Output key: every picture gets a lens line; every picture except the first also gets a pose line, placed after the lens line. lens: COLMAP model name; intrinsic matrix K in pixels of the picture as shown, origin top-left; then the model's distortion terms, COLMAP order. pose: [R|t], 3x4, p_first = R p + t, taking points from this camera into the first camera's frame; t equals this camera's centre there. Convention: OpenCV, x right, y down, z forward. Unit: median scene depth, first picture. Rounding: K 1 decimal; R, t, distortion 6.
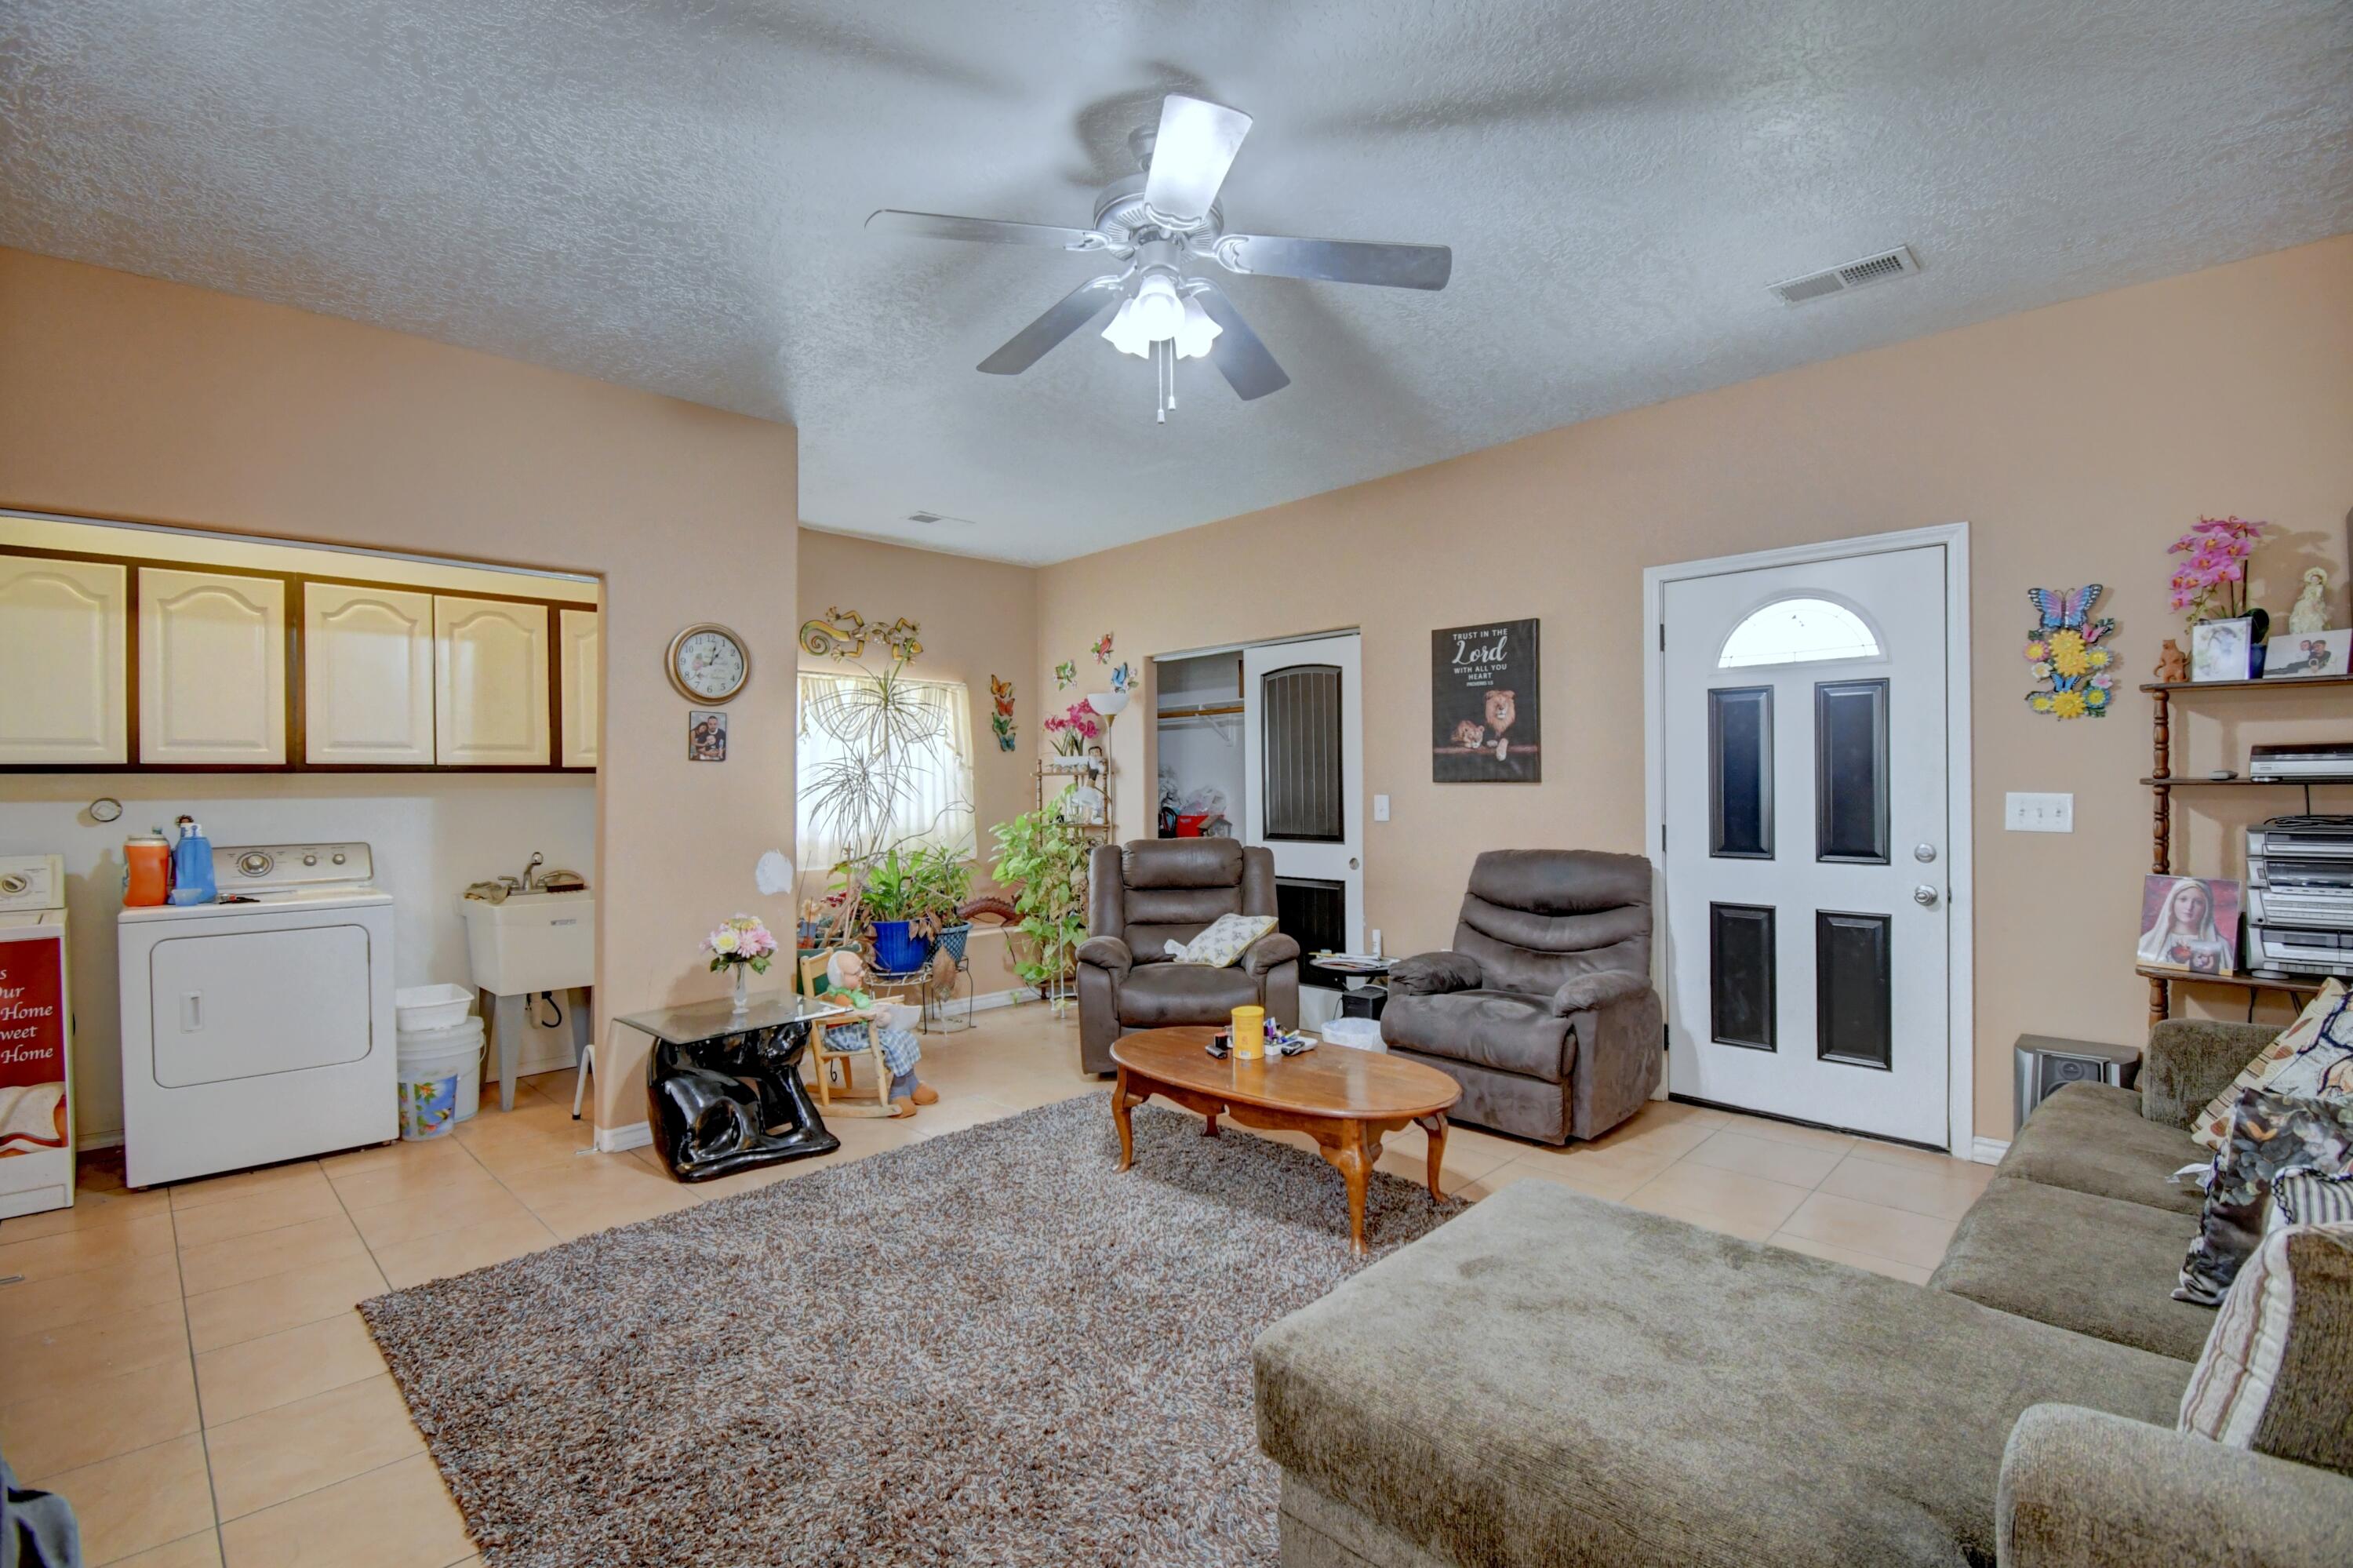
lens RADIAL K [[1035.9, 0, 1182.5], [0, 1035.9, 786.0], [0, 0, 1]] dist [0.002946, -0.017897]
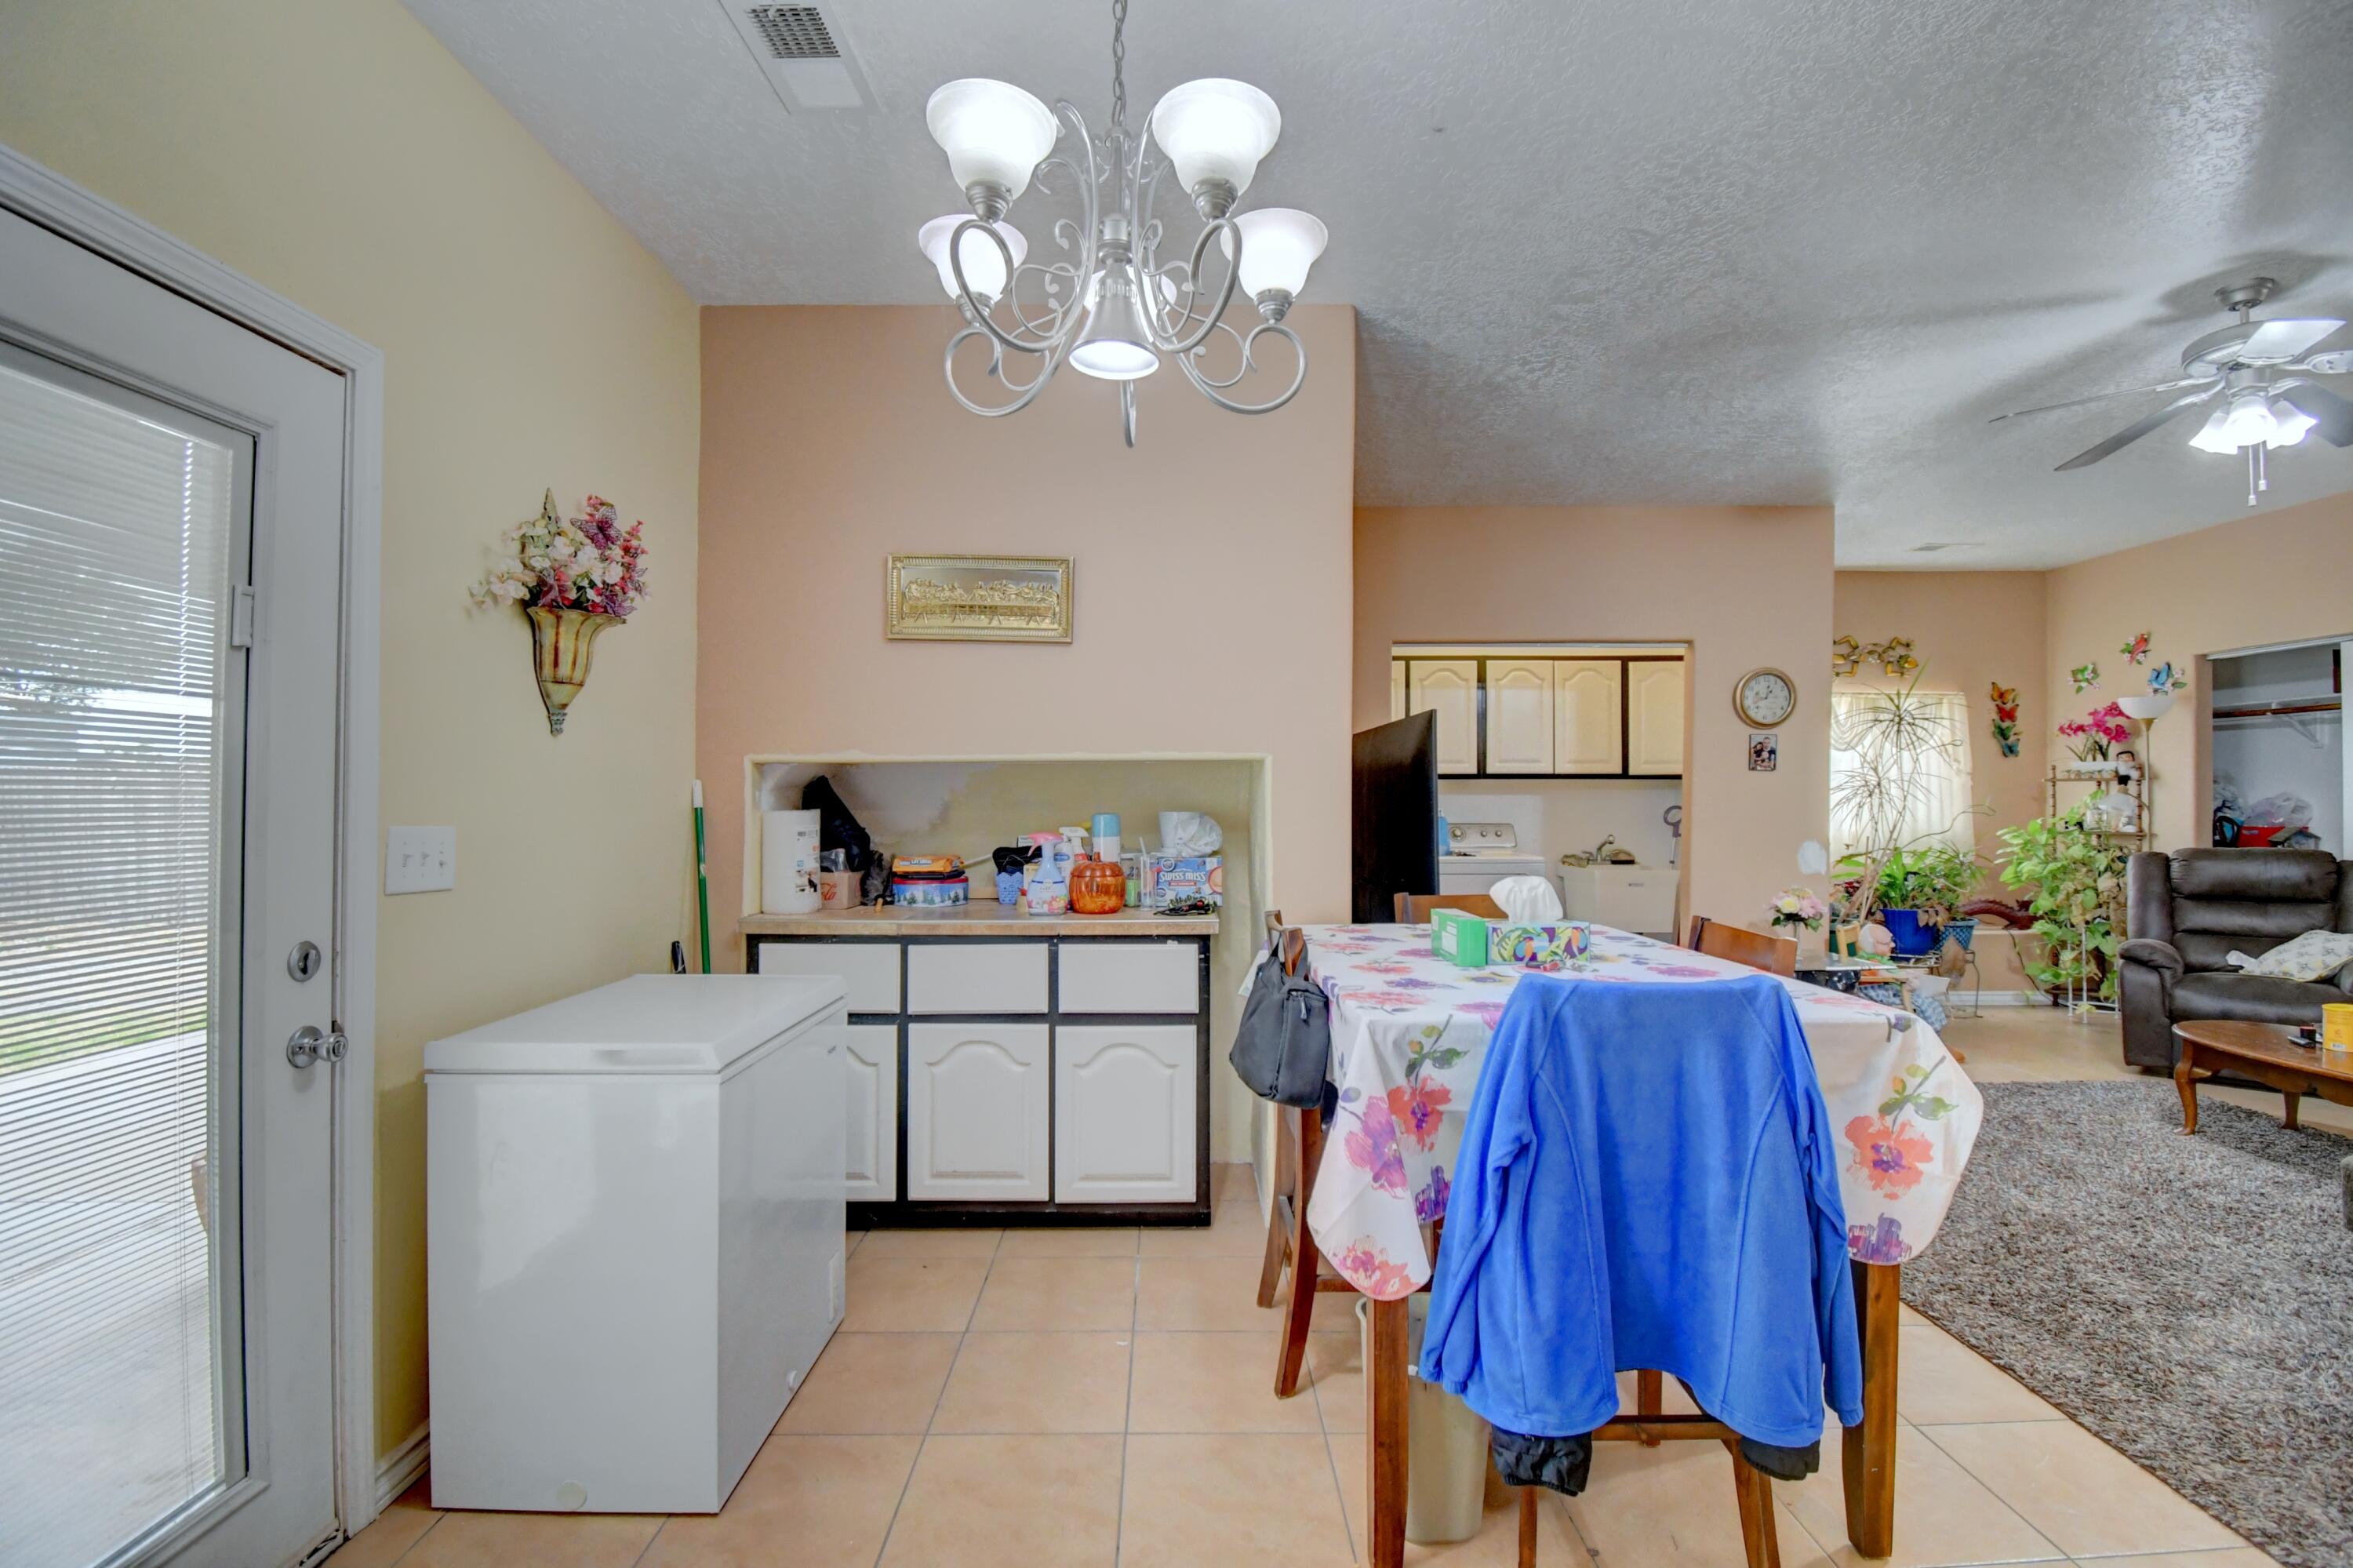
lens RADIAL K [[1035.9, 0, 1182.5], [0, 1035.9, 786.0], [0, 0, 1]] dist [0.002946, -0.017897]
pose [[0.700694, 0.006119, -0.713436, -0.022750], [-0.008078, 0.999967, 0.000643, 0.000763], [0.713417, 0.005313, 0.700720, -0.354539]]
